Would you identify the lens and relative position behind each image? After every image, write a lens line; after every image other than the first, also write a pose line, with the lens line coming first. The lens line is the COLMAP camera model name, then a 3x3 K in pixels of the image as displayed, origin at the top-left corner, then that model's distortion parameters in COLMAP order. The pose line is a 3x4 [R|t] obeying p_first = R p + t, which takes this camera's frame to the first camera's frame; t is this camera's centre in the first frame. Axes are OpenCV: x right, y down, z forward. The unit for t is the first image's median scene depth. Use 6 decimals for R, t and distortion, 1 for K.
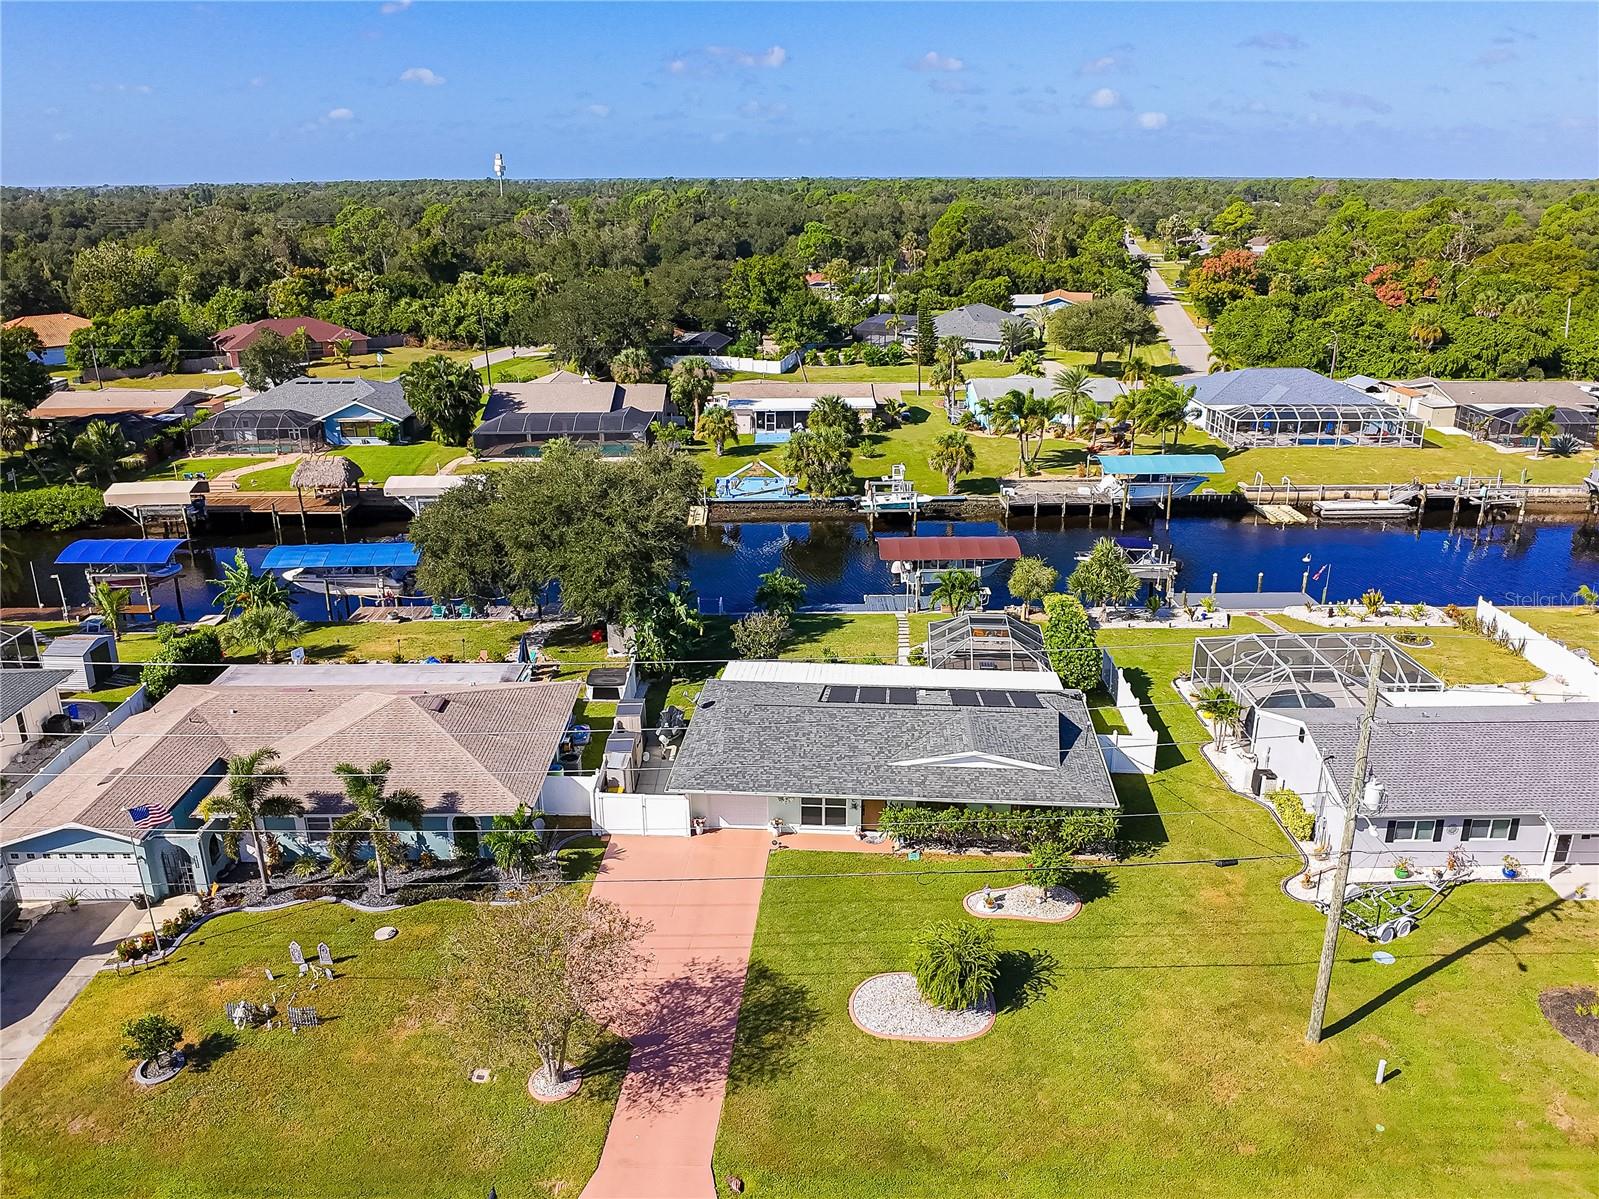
lens RADIAL K [[1206.4, 0, 799.5], [0, 1206.4, 599.5], [0, 0, 1]] dist [-0.014580, -0.045758]
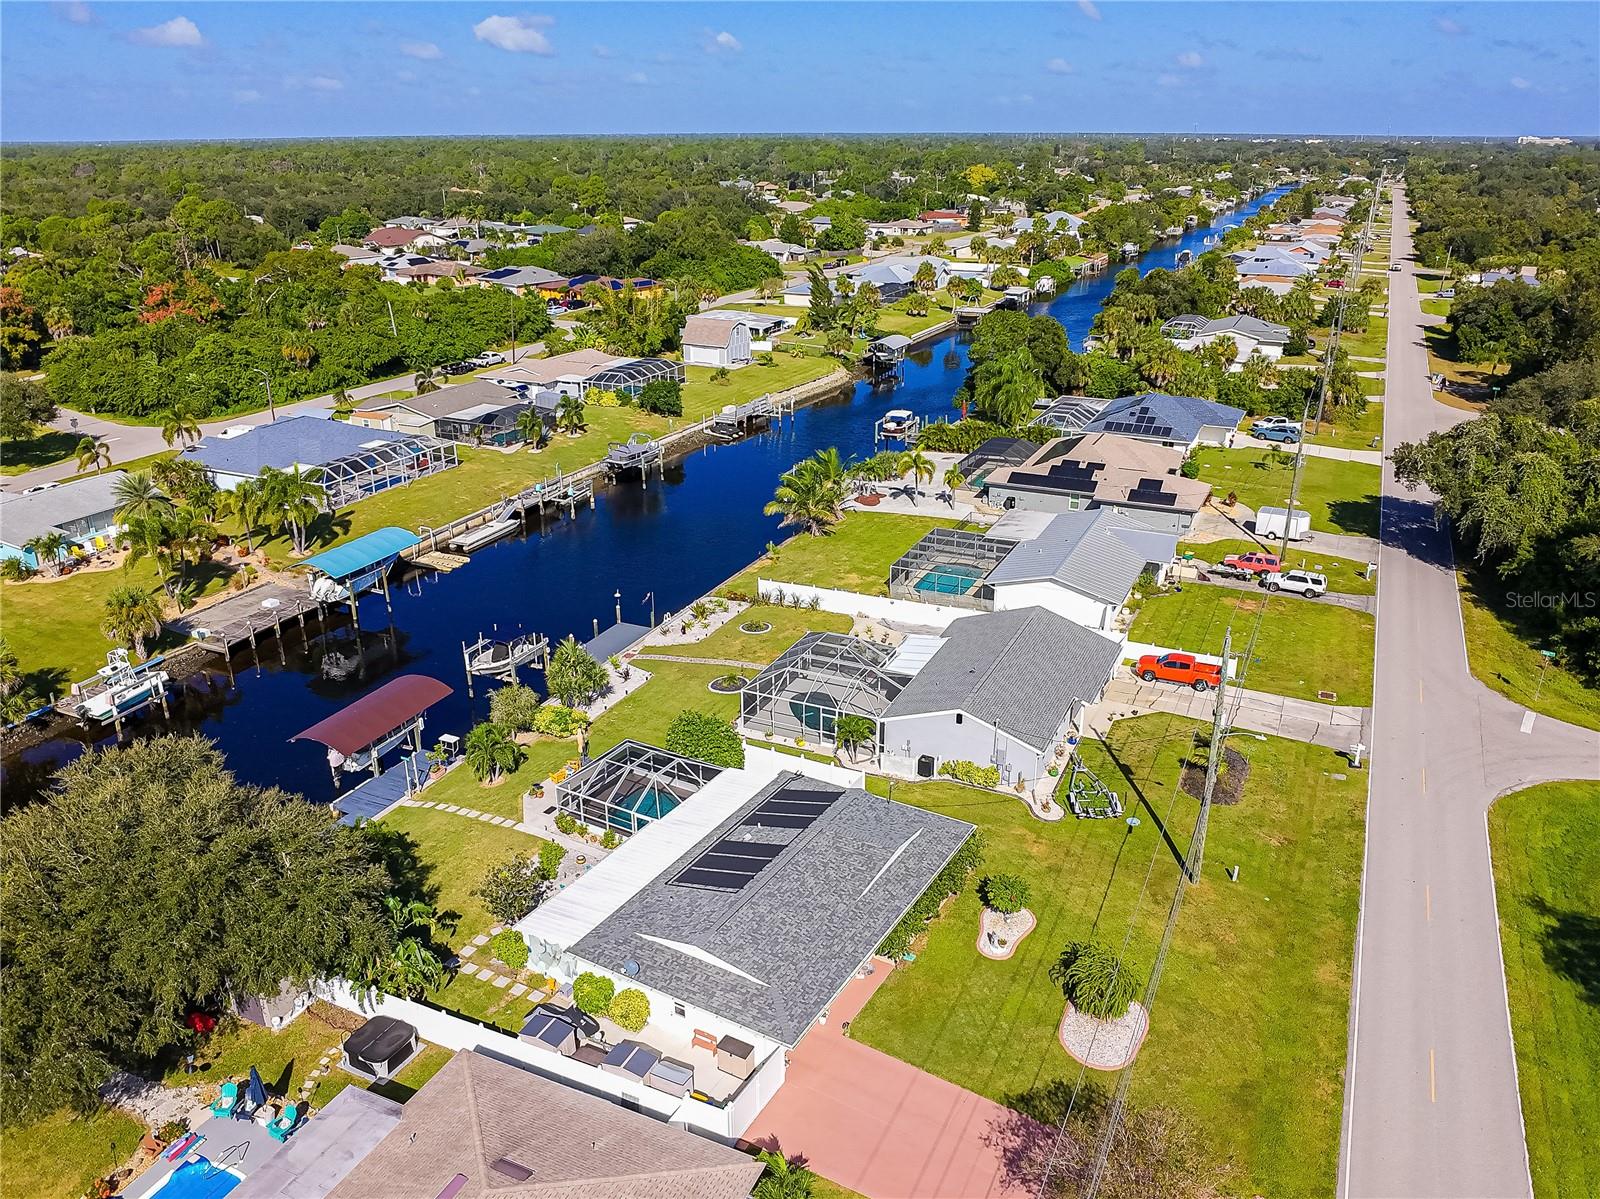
lens RADIAL K [[1192.8, 0, 800.0], [0, 1192.8, 599.5], [0, 0, 1]] dist [-0.032860, -0.004943]
pose [[0.437376, -0.327863, 0.837382, -0.580546], [0.301274, 0.930782, 0.207073, -0.270146], [-0.847311, 0.161712, 0.505878, 0.352326]]
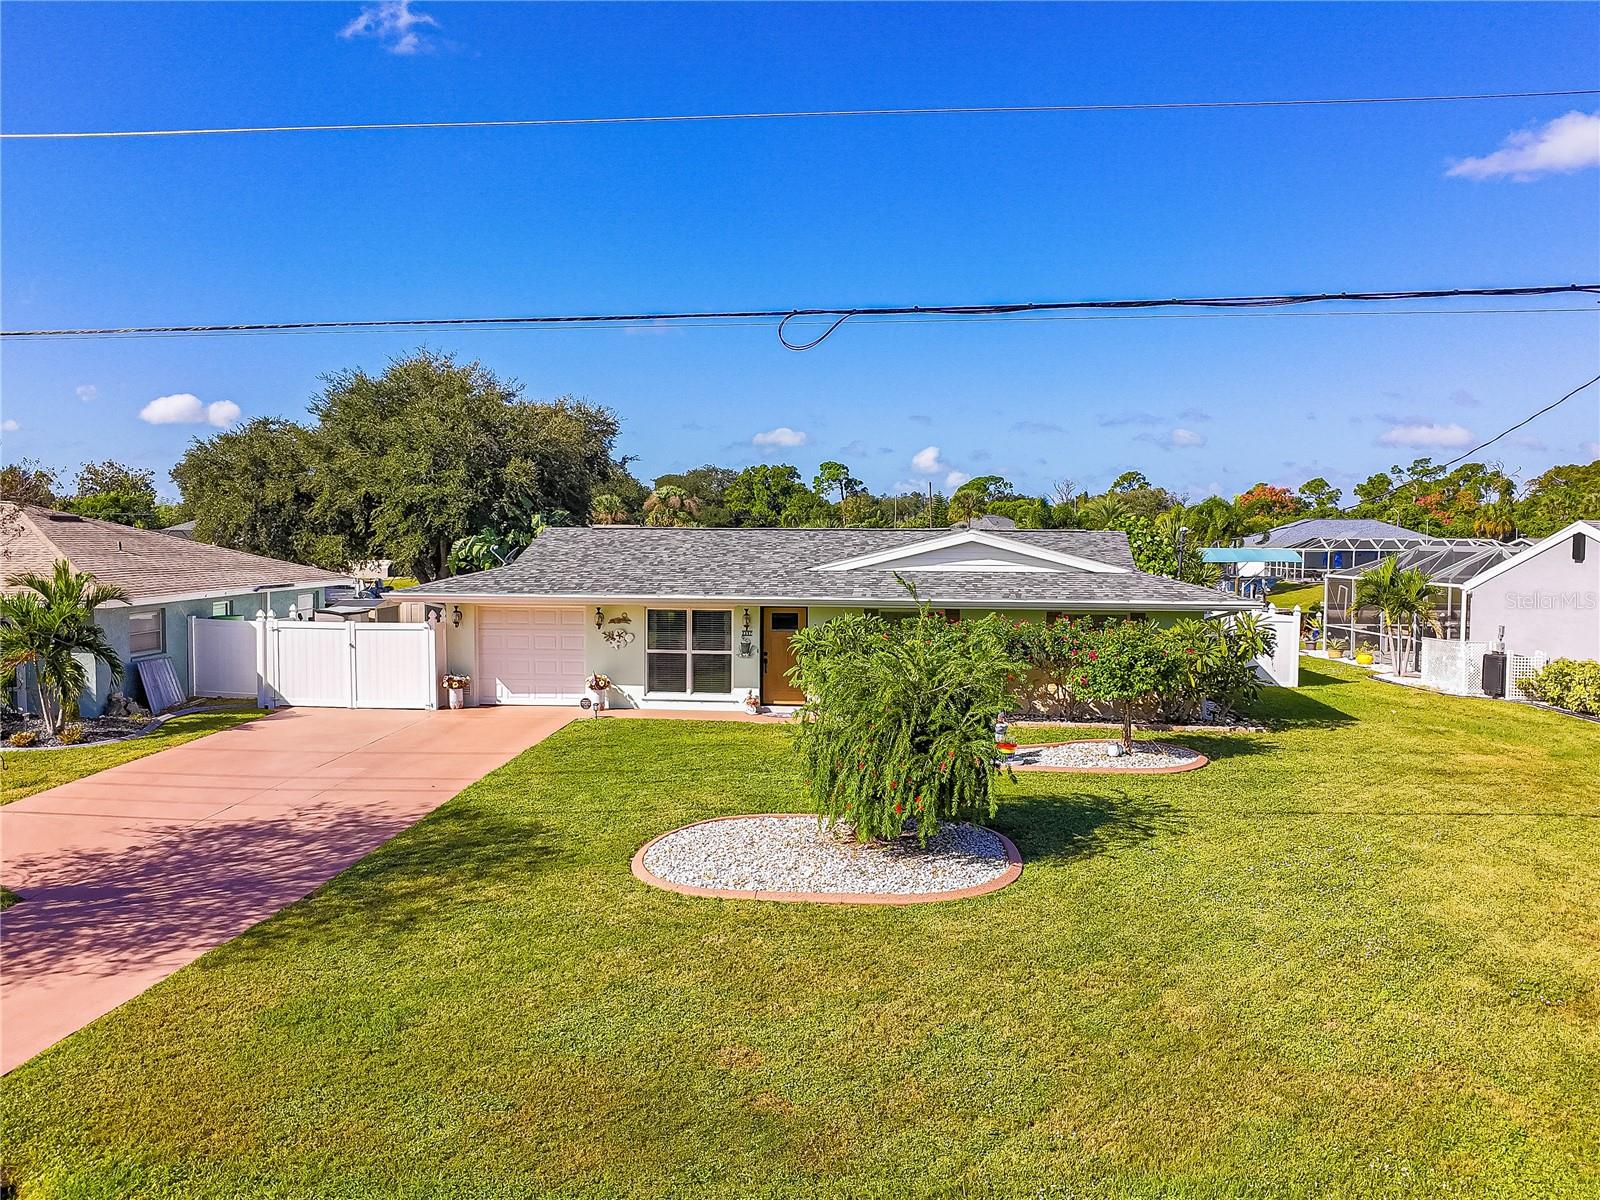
lens RADIAL K [[1181.0, 0, 800.0], [0, 1181.0, 600.0], [0, 0, 1]] dist [-0.023373, -0.023117]
pose [[0.999500, 0.011687, -0.029390, 0.064743], [-0.019469, 0.959655, -0.280504, 0.227876], [0.024926, 0.280936, 0.959403, 0.388129]]
